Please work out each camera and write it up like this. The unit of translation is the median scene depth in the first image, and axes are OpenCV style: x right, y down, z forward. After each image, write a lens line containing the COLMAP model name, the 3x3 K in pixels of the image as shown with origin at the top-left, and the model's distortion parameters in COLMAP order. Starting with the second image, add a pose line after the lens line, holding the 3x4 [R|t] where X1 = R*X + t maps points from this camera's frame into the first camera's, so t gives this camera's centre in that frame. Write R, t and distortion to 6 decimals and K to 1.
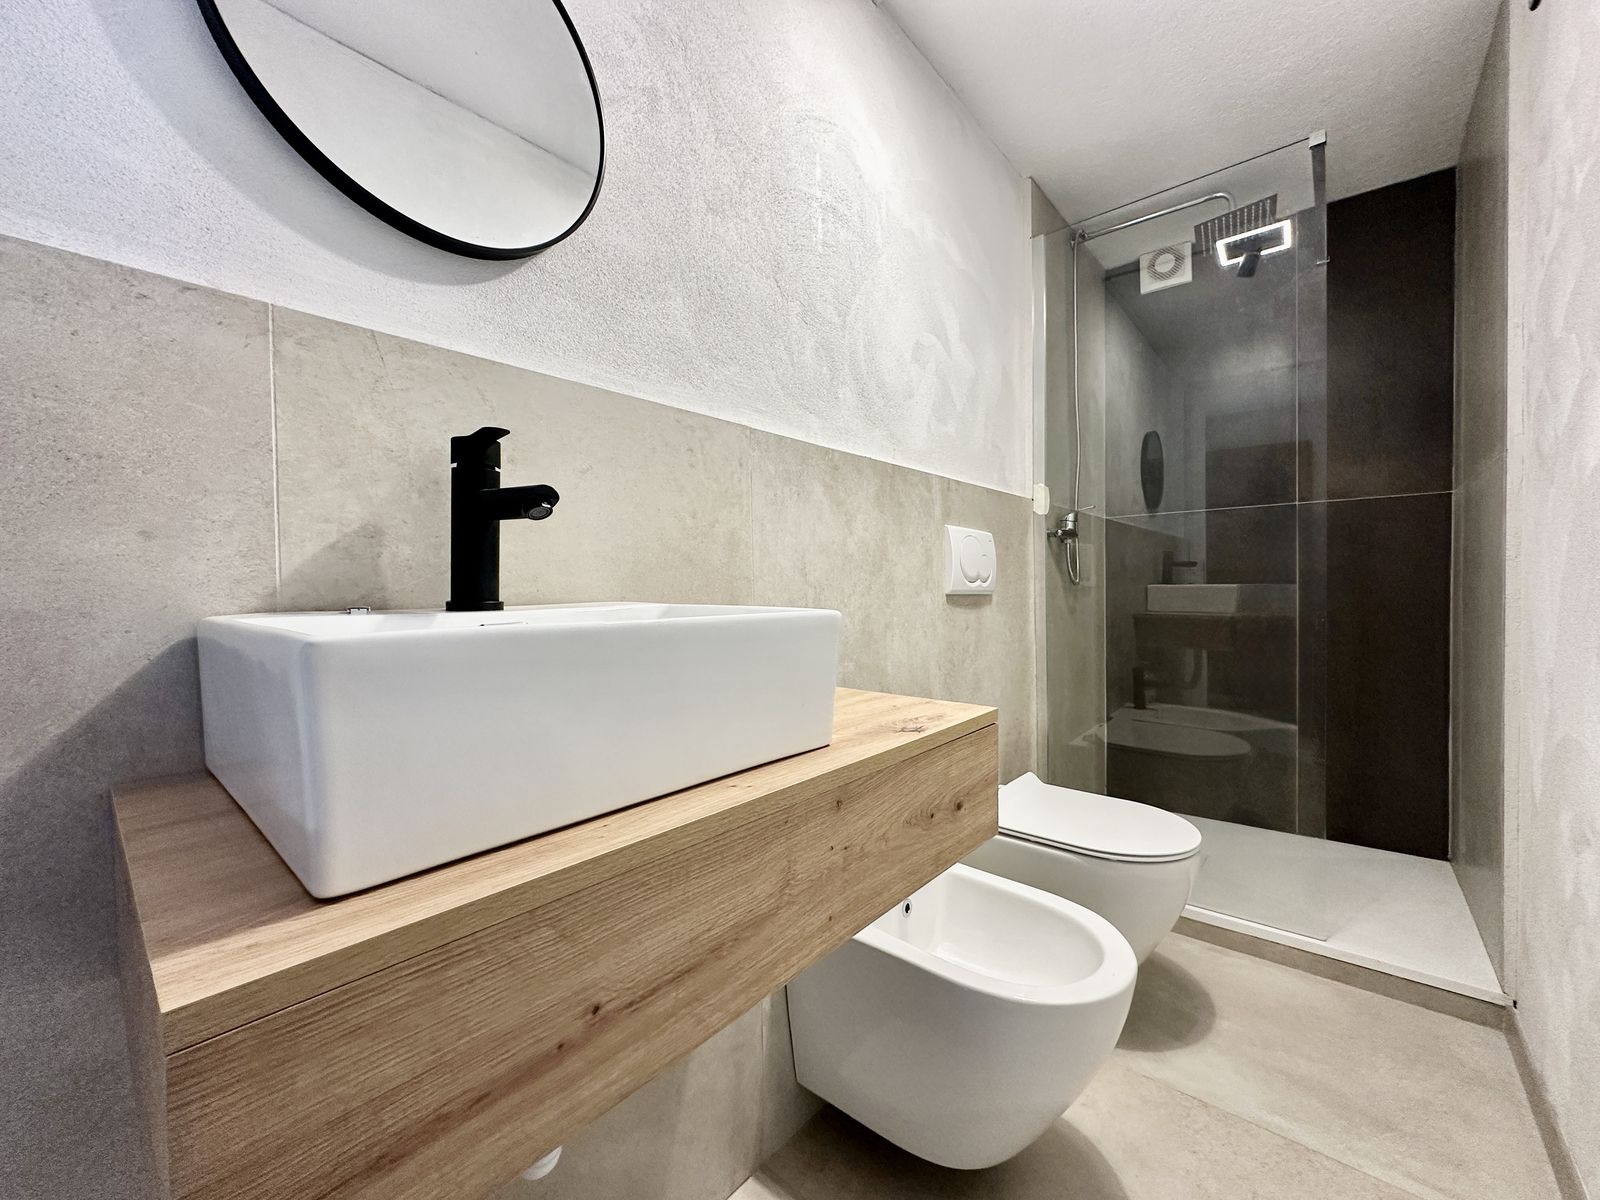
lens RADIAL K [[635.0, 0, 800.0], [0, 635.0, 600.0], [0, 0, 1]] dist [-0.001954, -0.000032]
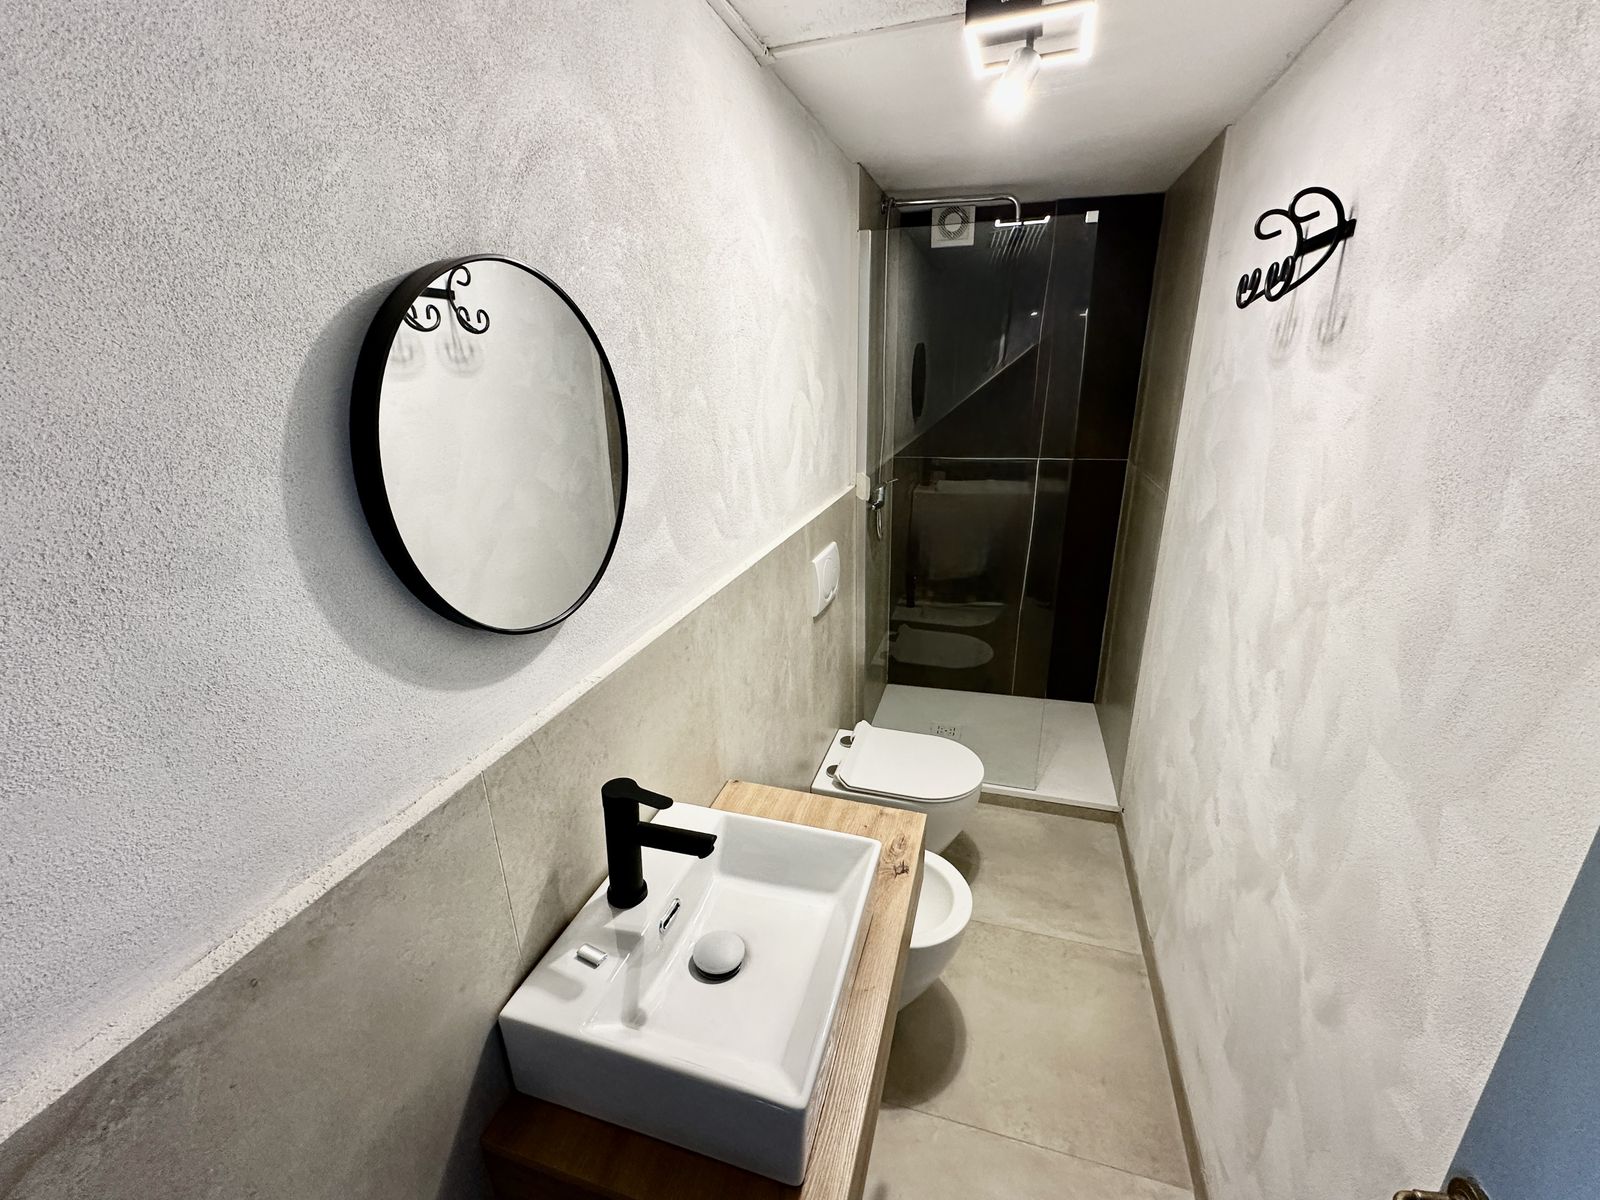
lens RADIAL K [[674.5, 0, 800.0], [0, 674.5, 600.0], [0, 0, 1]] dist [0.001253, 0.000098]
pose [[0.915468, -0.136311, 0.378599, -0.295136], [0.014096, 0.951161, 0.308373, -0.470219], [-0.402143, -0.276969, 0.872679, -0.102151]]
